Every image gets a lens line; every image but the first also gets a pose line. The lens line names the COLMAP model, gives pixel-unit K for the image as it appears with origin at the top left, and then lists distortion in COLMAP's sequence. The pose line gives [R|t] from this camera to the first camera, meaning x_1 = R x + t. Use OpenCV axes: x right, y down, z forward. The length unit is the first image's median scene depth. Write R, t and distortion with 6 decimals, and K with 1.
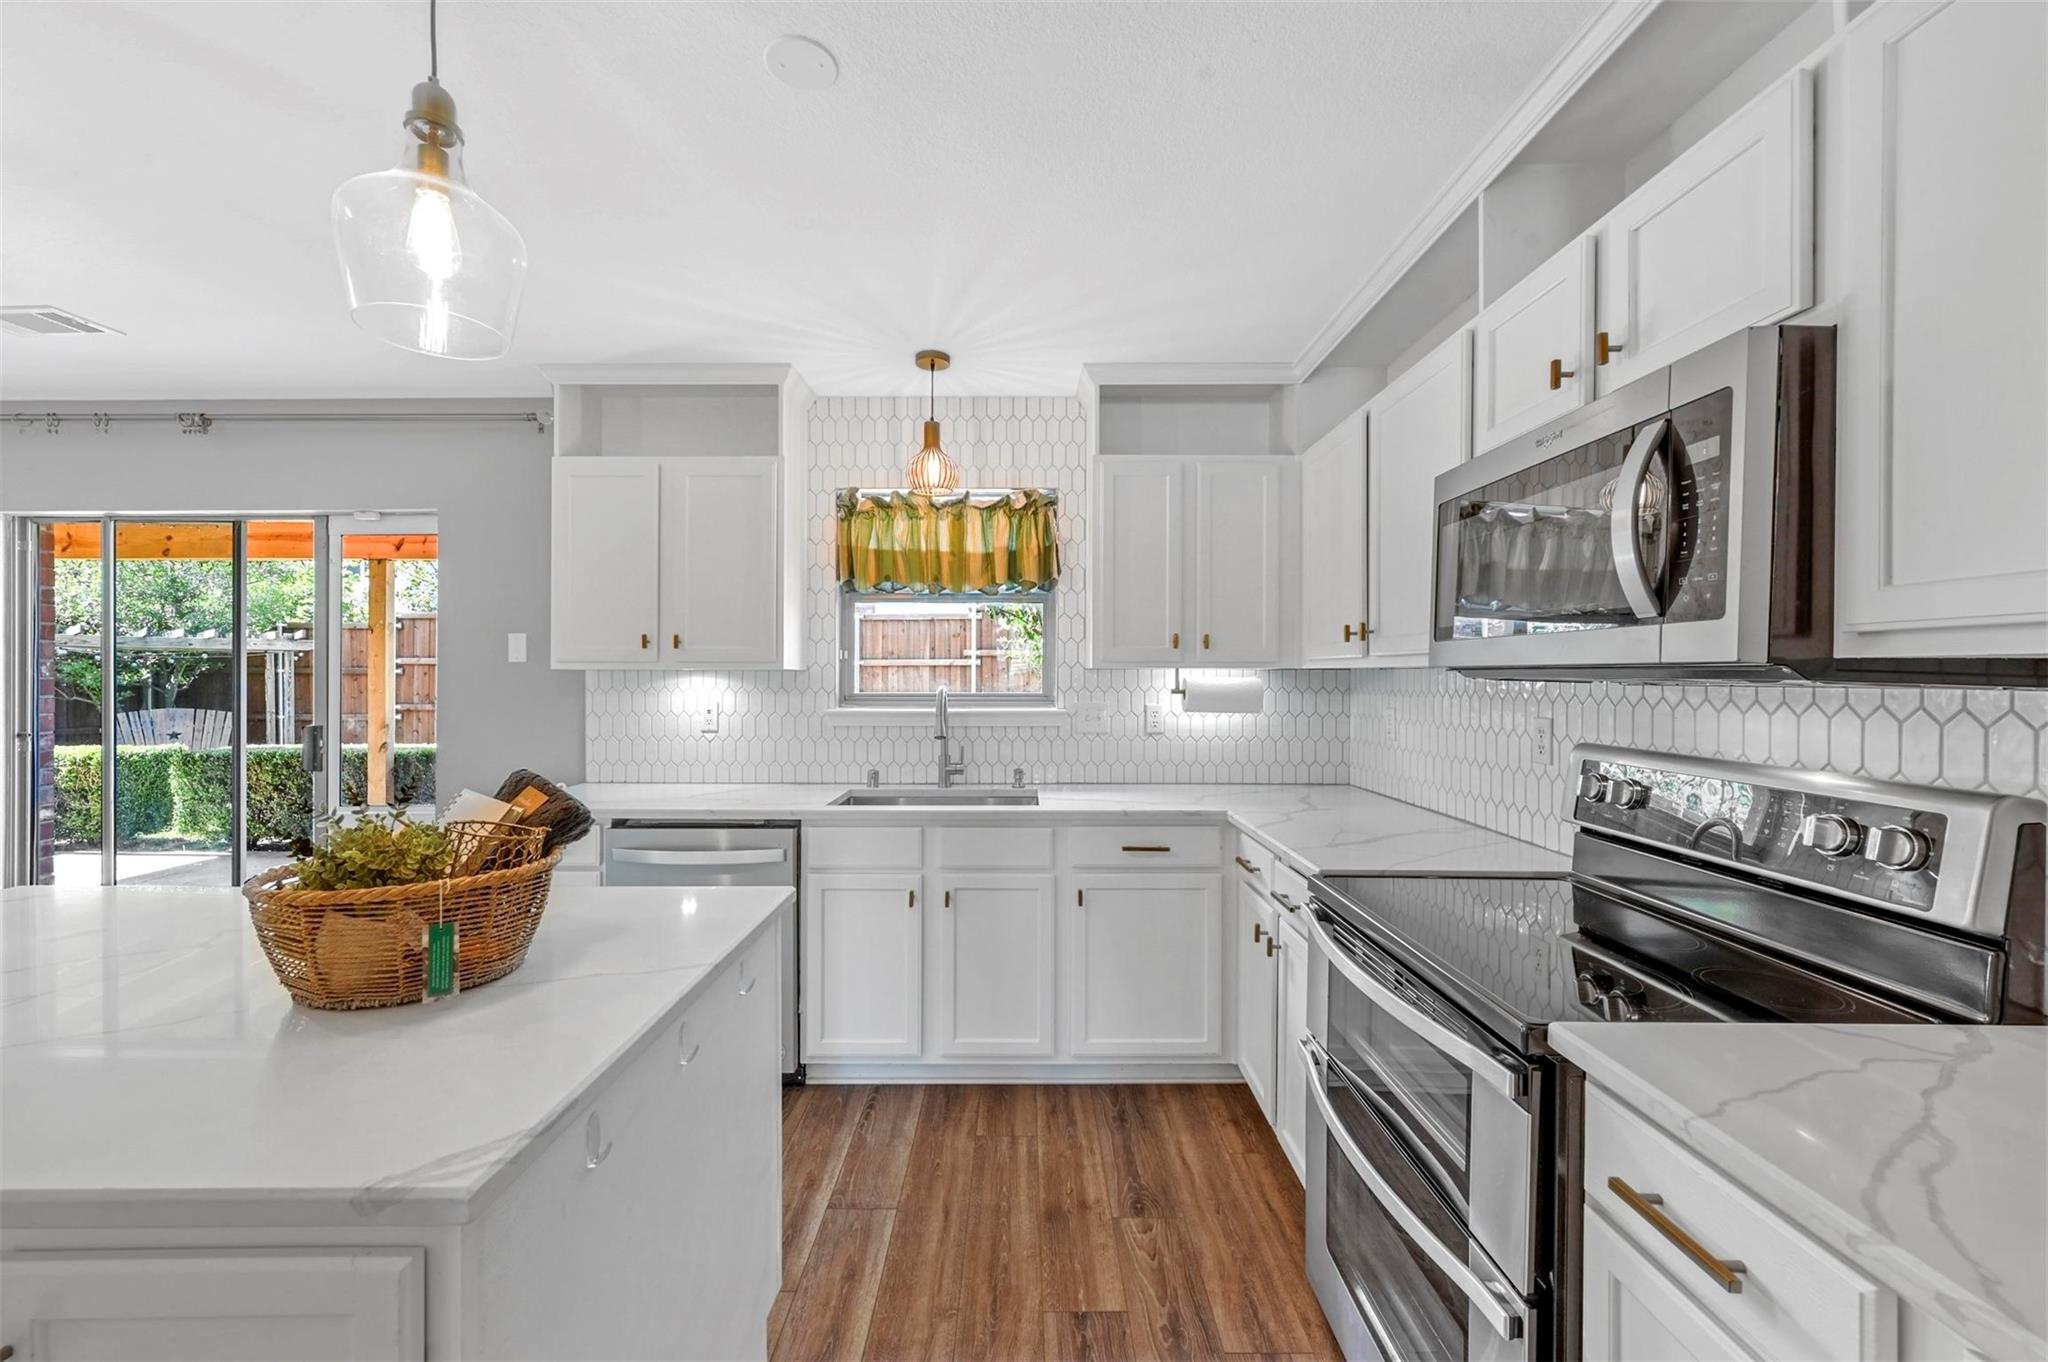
lens RADIAL K [[799.5, 0, 1033.9], [0, 799.5, 673.8], [0, 0, 1]] dist [-0.001789, -0.000091]
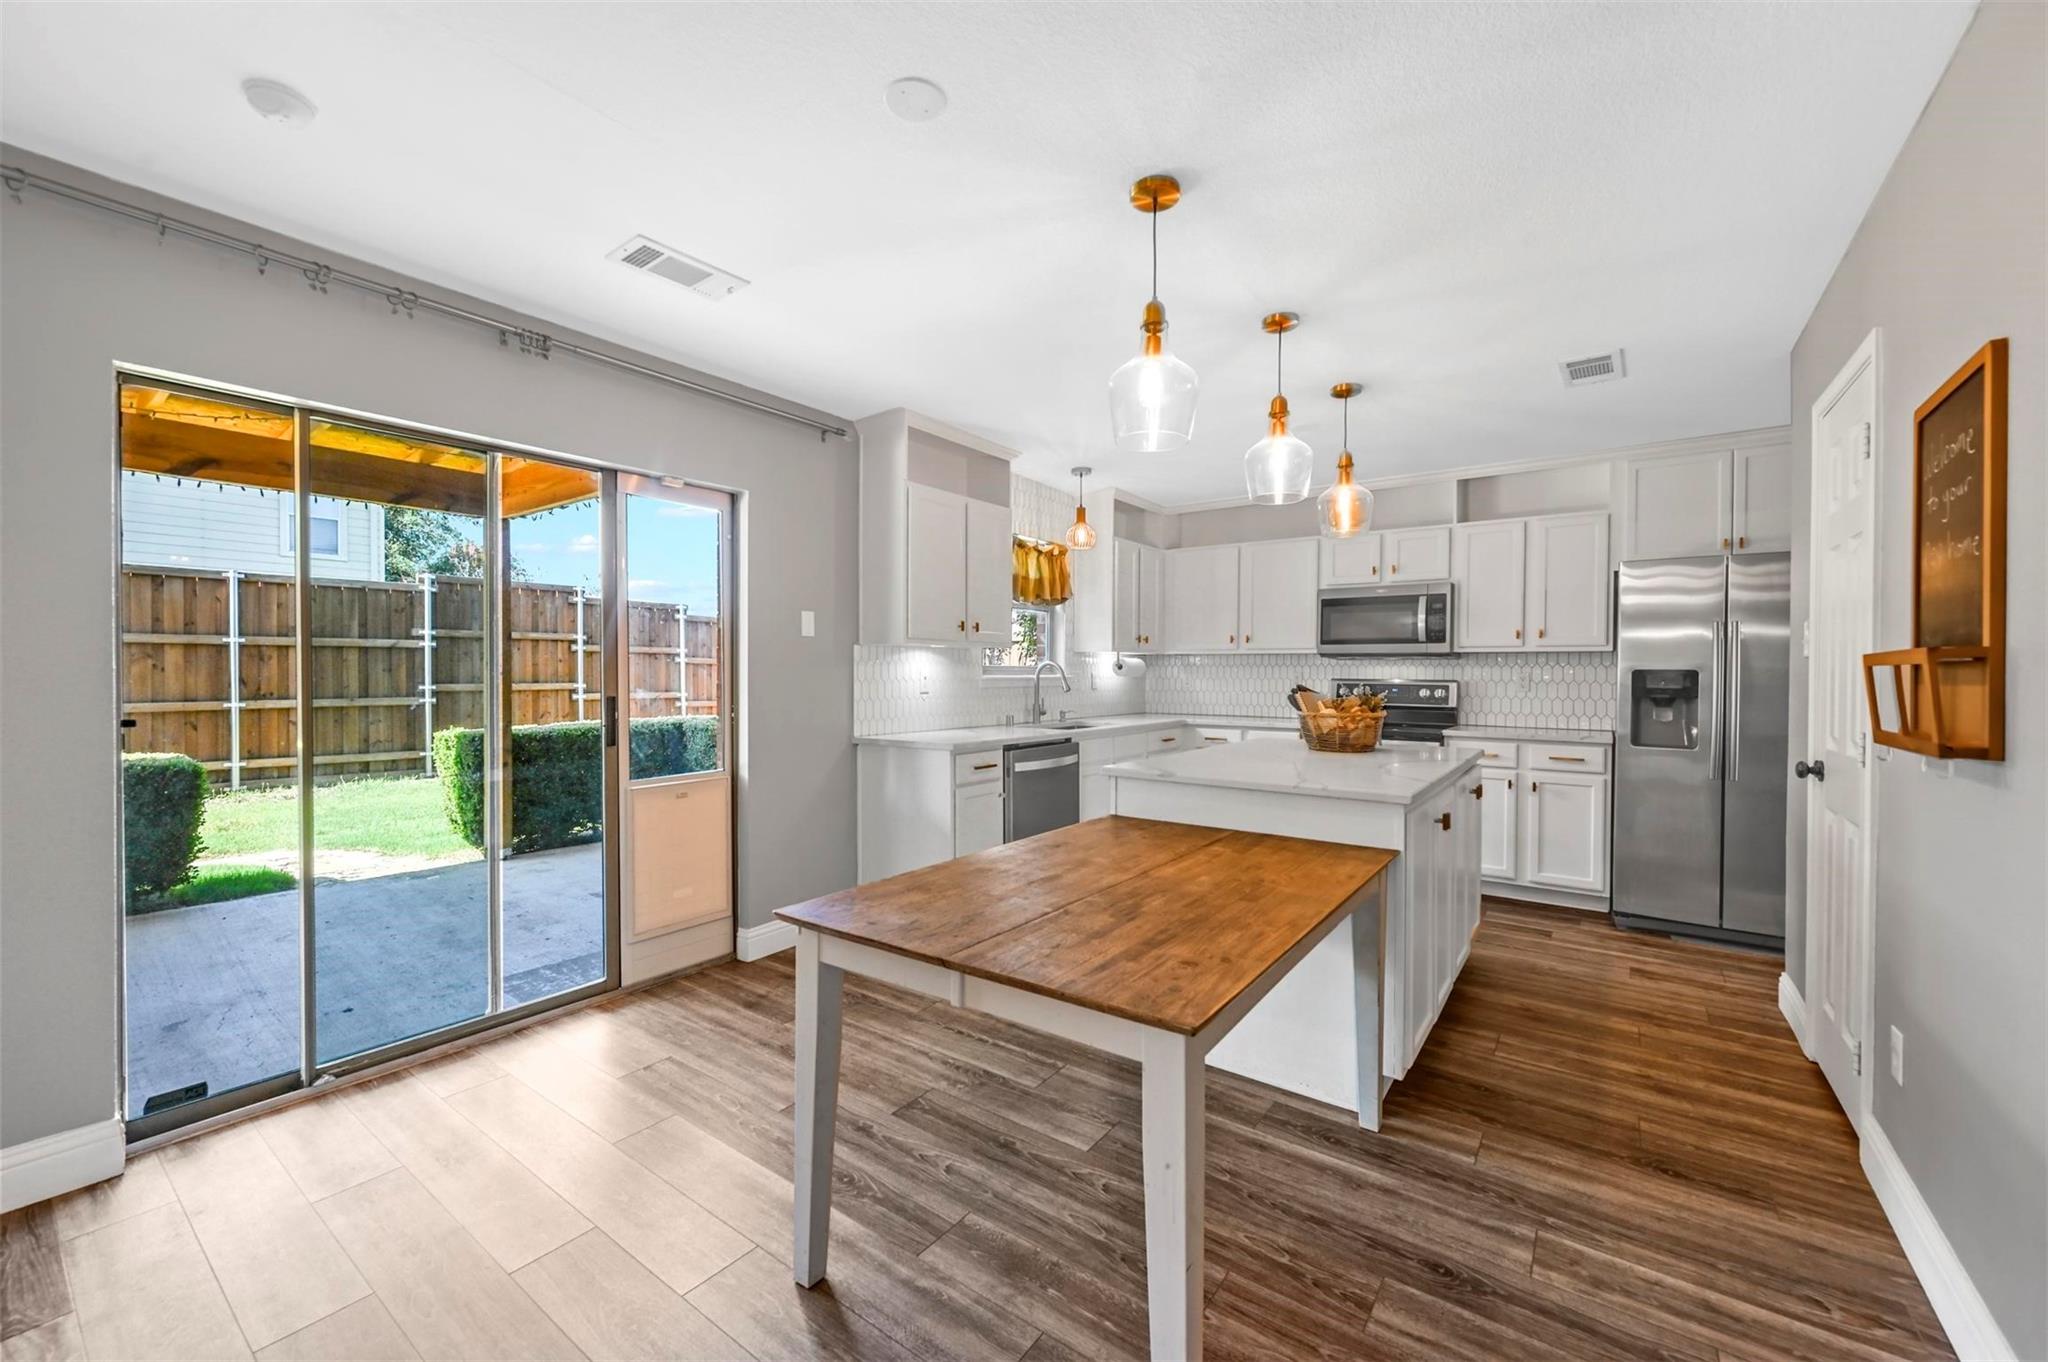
lens RADIAL K [[799.5, 0, 1033.9], [0, 799.5, 673.8], [0, 0, 1]] dist [-0.001789, -0.000091]
pose [[0.577143, -0.005634, 0.816624, -1.390292], [-0.001811, 0.999965, 0.008178, 0.028645], [-0.816641, -0.006199, 0.577112, 0.068898]]
